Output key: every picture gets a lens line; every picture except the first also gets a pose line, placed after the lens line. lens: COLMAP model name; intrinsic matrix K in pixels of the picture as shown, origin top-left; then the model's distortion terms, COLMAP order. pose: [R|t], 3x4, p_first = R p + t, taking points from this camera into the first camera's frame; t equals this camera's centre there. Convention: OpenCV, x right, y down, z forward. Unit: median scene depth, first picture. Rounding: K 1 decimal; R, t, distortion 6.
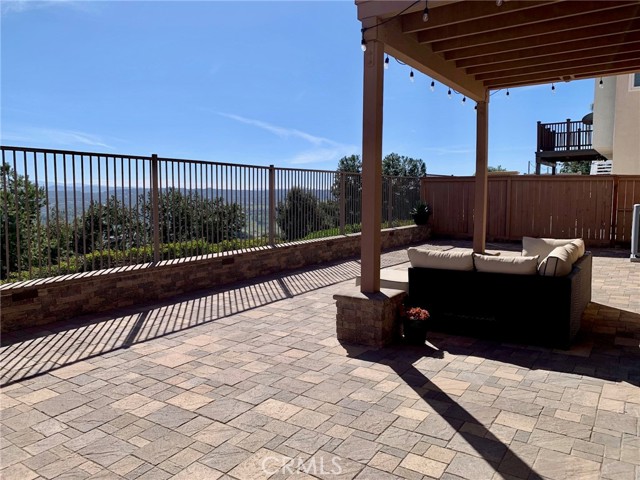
lens RADIAL K [[477.6, 0, 320.0], [0, 477.6, 240.0], [0, 0, 1]] dist [0.020286, -0.009004]
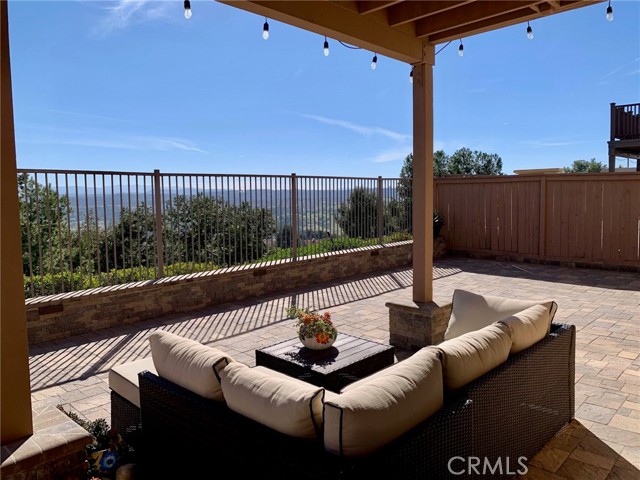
lens RADIAL K [[477.6, 0, 320.0], [0, 477.6, 240.0], [0, 0, 1]] dist [0.020286, -0.009004]
pose [[0.984911, 0.000285, -0.173061, 0.093314], [0.000067, 0.999998, 0.002032, -0.017334], [0.173061, -0.002013, 0.984909, 0.105677]]
